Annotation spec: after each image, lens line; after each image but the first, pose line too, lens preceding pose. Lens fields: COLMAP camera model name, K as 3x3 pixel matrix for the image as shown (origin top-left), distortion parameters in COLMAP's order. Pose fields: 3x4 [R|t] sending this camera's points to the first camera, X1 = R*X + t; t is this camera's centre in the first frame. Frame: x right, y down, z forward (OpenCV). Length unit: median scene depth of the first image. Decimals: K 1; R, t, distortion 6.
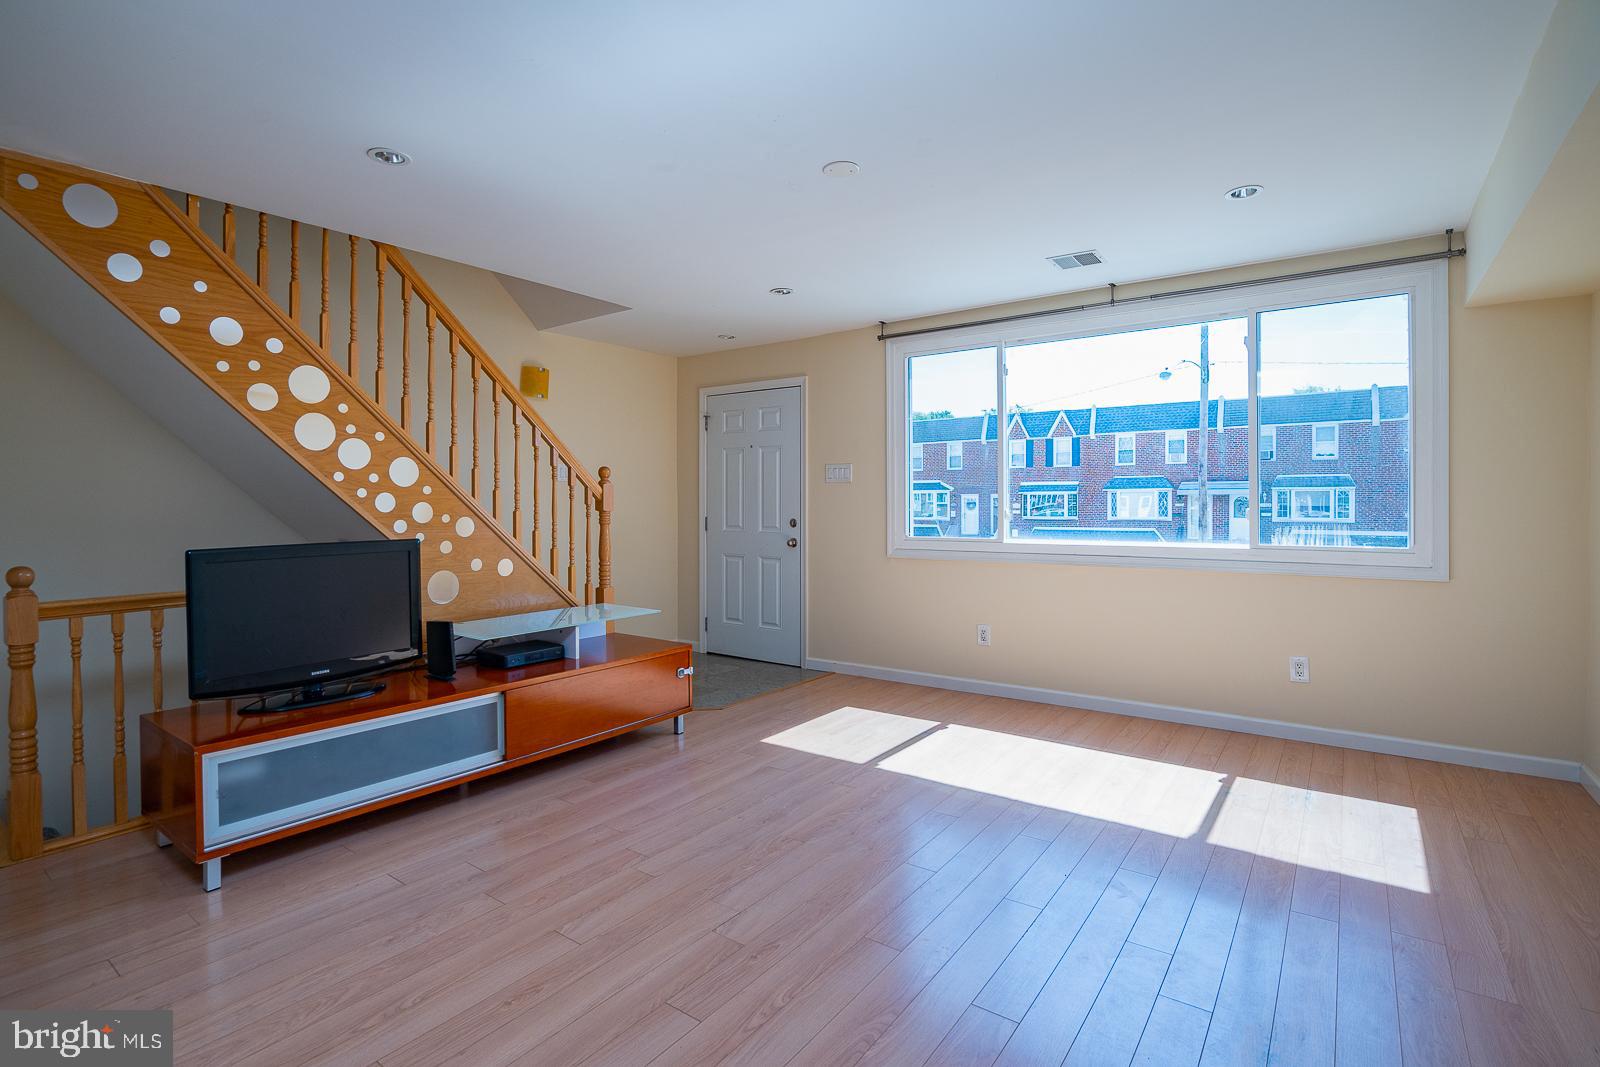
lens RADIAL K [[768.1, 0, 794.6], [0, 768.1, 518.9], [0, 0, 1]] dist [-0.005466, 0.000376]
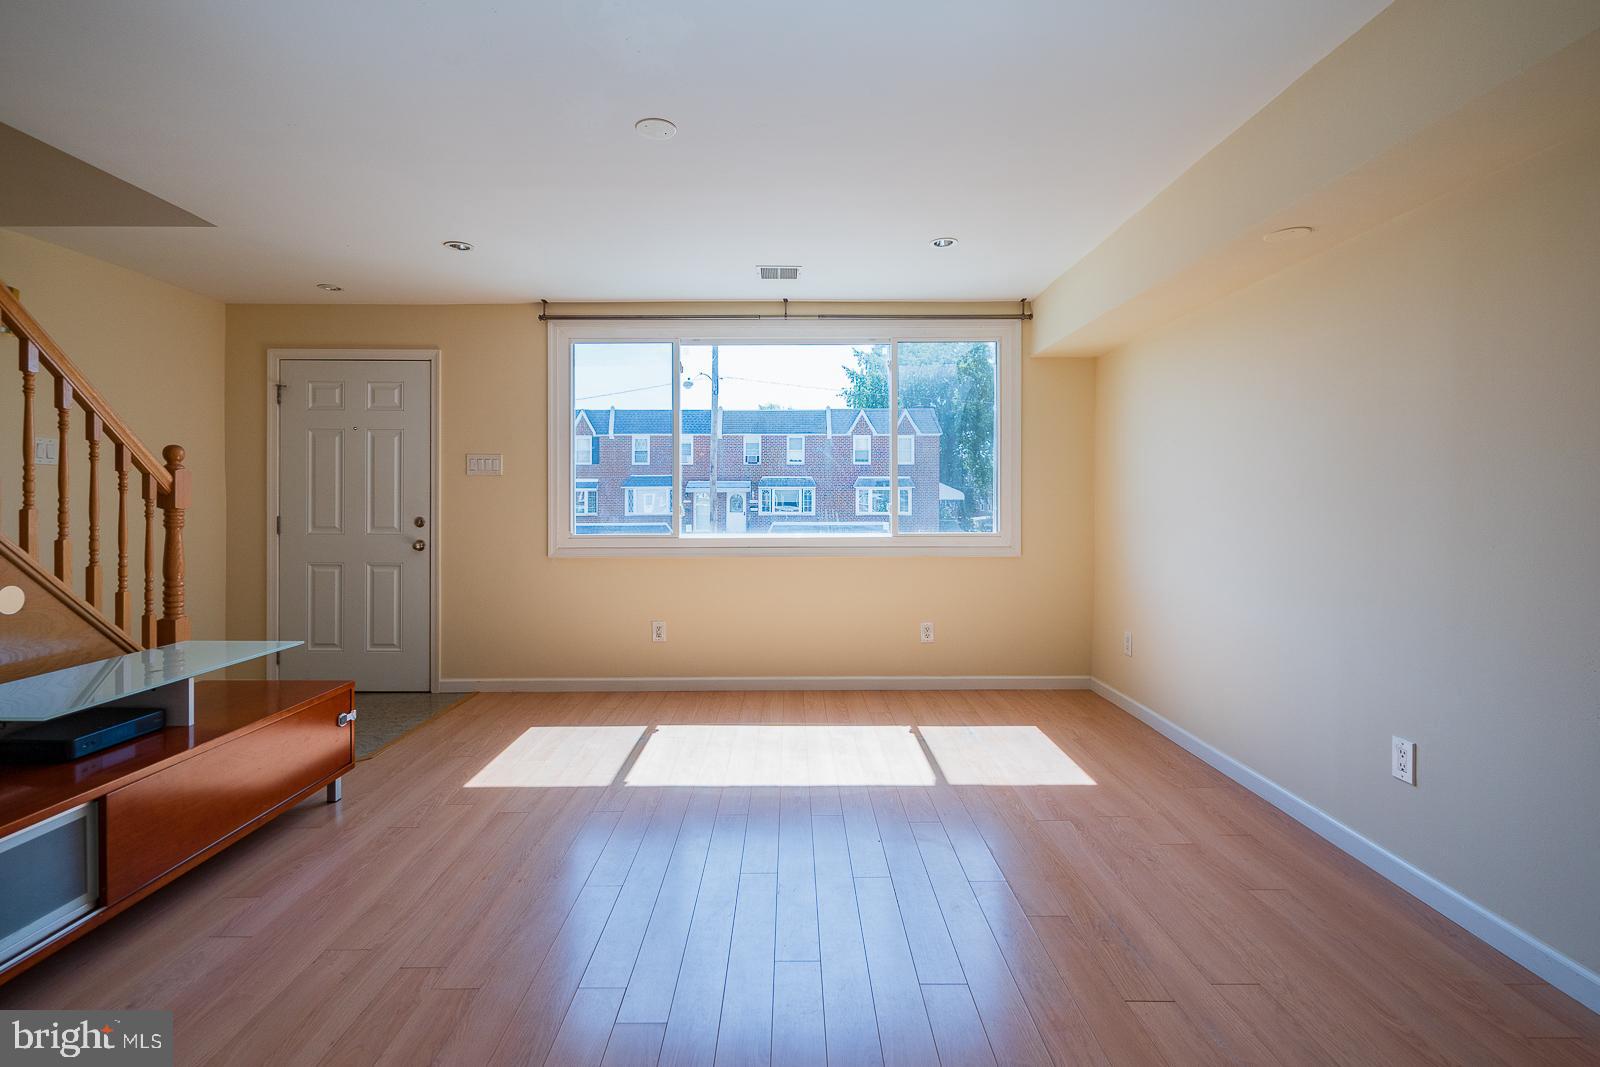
lens RADIAL K [[759.7, 0, 795.4], [0, 759.7, 504.8], [0, 0, 1]] dist [-0.002007, 0.014902]
pose [[0.808338, -0.002991, 0.588711, -0.192033], [0.011257, 0.999883, -0.010376, -0.000284], [-0.588611, 0.015014, 0.808277, 0.102274]]
